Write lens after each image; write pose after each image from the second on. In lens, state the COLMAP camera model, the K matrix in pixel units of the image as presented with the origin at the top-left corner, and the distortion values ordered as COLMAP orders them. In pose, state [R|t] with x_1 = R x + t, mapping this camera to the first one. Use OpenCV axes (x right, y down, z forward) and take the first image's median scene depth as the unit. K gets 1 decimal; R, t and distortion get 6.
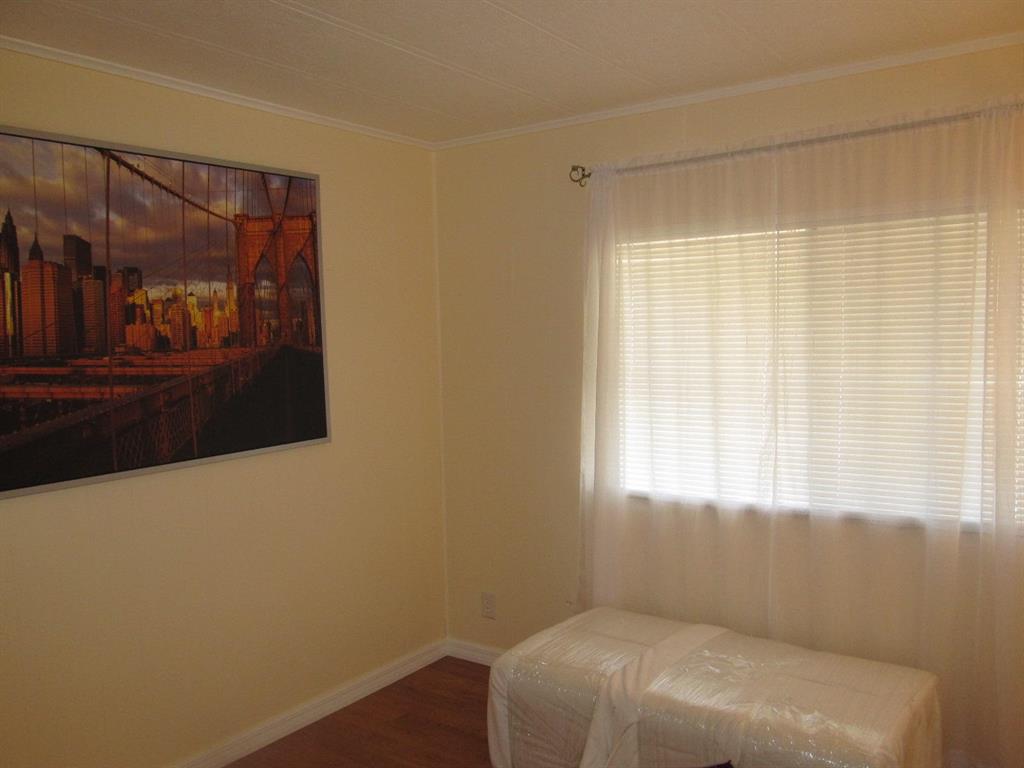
lens RADIAL K [[856.1, 0, 510.3], [0, 856.1, 392.7], [0, 0, 1]] dist [-0.059550, 0.054555]
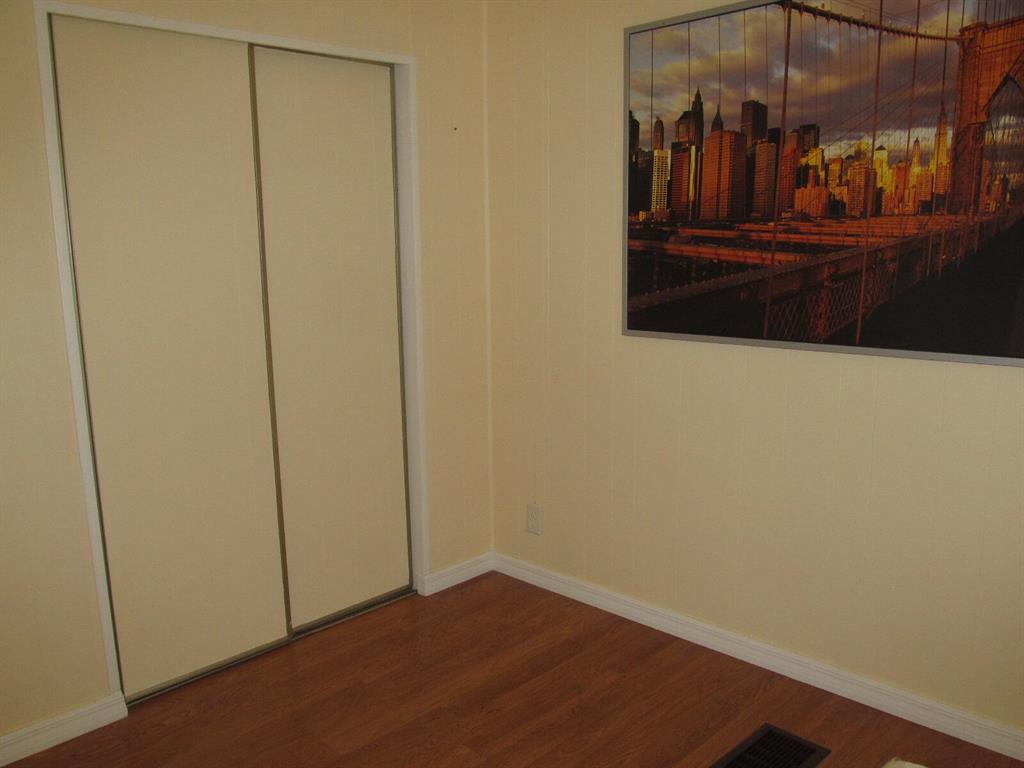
lens RADIAL K [[856.1, 0, 510.3], [0, 856.1, 392.7], [0, 0, 1]] dist [-0.059550, 0.054555]
pose [[-0.160985, 0.214386, -0.963391, 0.553857], [-0.048166, 0.973253, 0.224629, -0.055086], [0.985781, 0.082565, -0.146353, 0.833044]]
